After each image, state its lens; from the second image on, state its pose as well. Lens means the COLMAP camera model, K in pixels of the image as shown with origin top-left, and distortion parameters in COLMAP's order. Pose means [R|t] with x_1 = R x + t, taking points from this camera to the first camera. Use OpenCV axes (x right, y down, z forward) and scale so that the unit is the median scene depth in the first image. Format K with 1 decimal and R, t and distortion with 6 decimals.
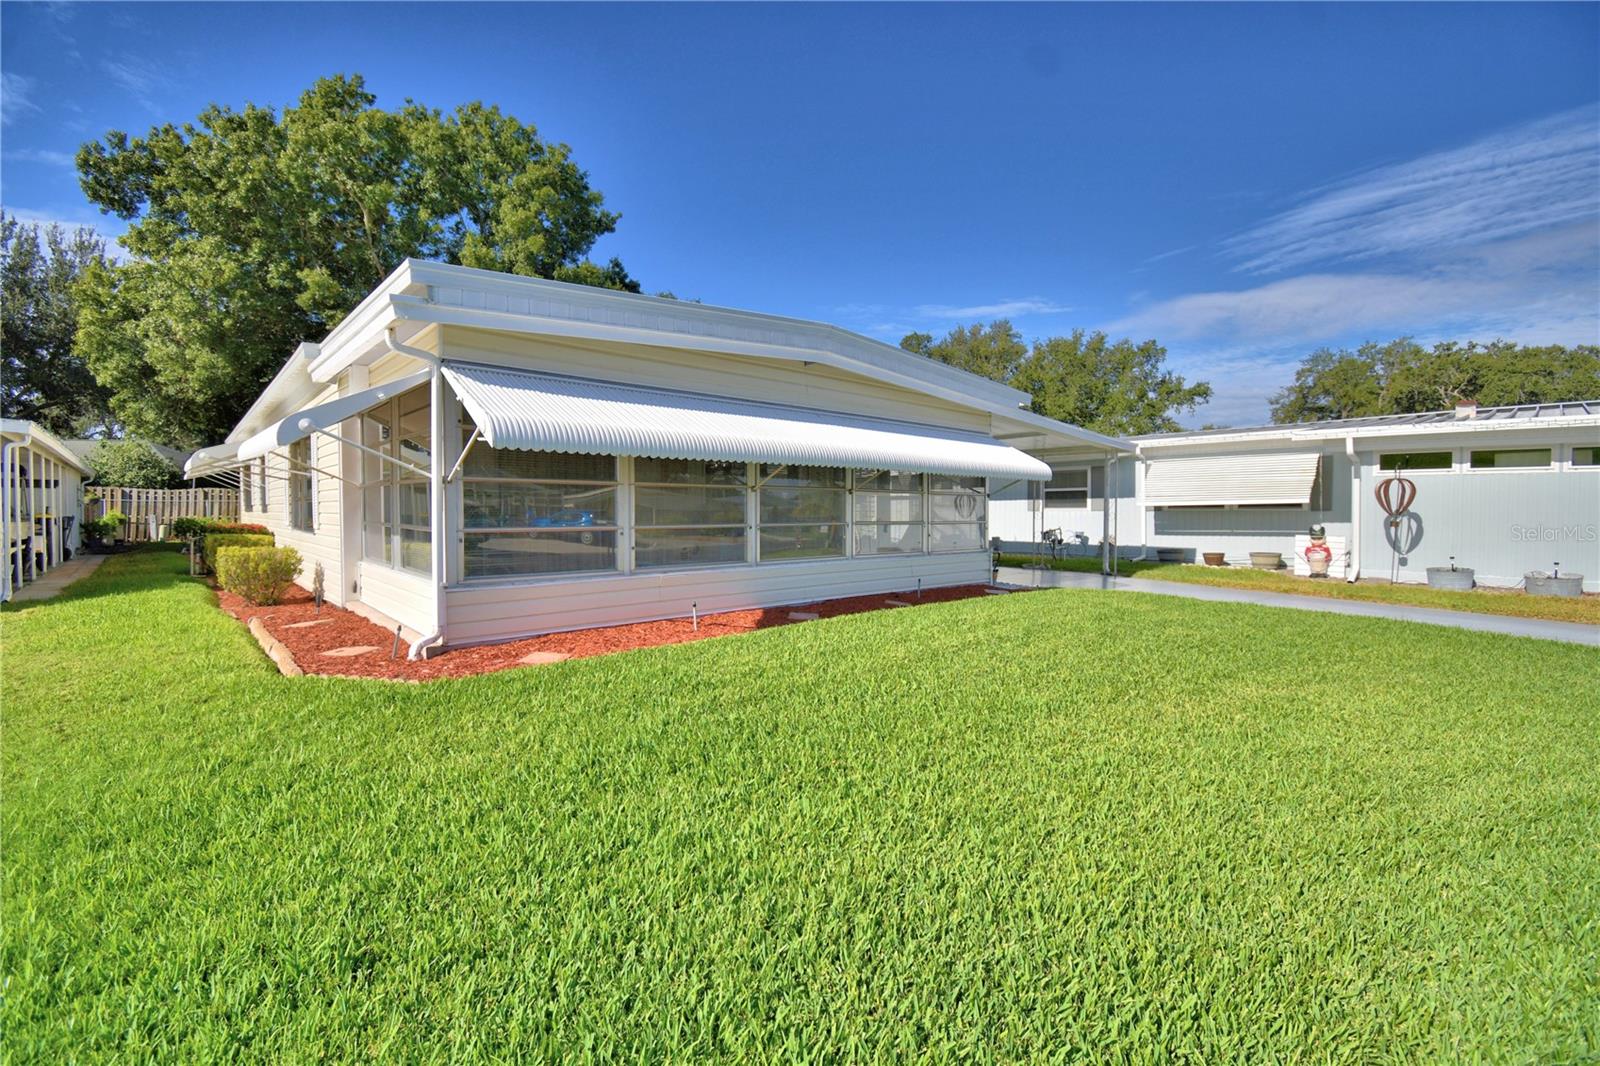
lens RADIAL K [[704.1, 0, 808.7], [0, 704.1, 535.7], [0, 0, 1]] dist [-0.006685, -0.008260]
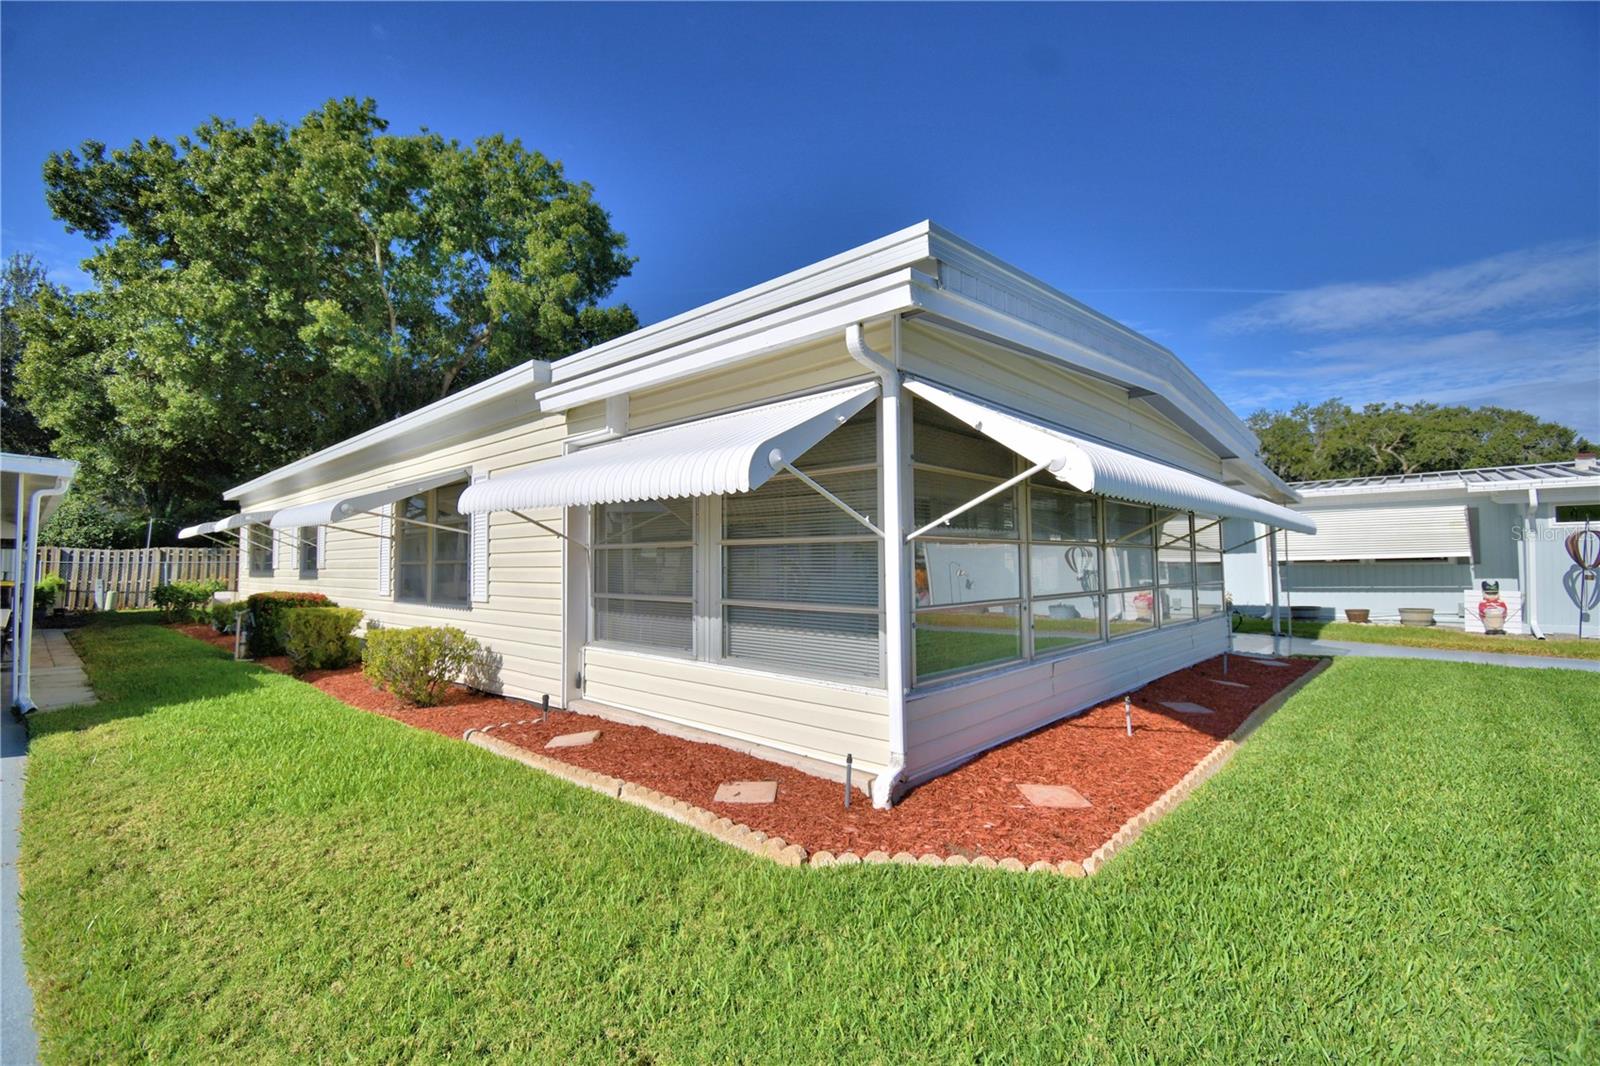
lens RADIAL K [[704.1, 0, 798.7], [0, 704.1, 535.1], [0, 0, 1]] dist [-0.006685, -0.008260]
pose [[0.995814, -0.004897, 0.091275, -0.186447], [0.012054, 0.996878, -0.078028, -0.008112], [-0.090608, 0.078802, 0.992764, 0.084809]]
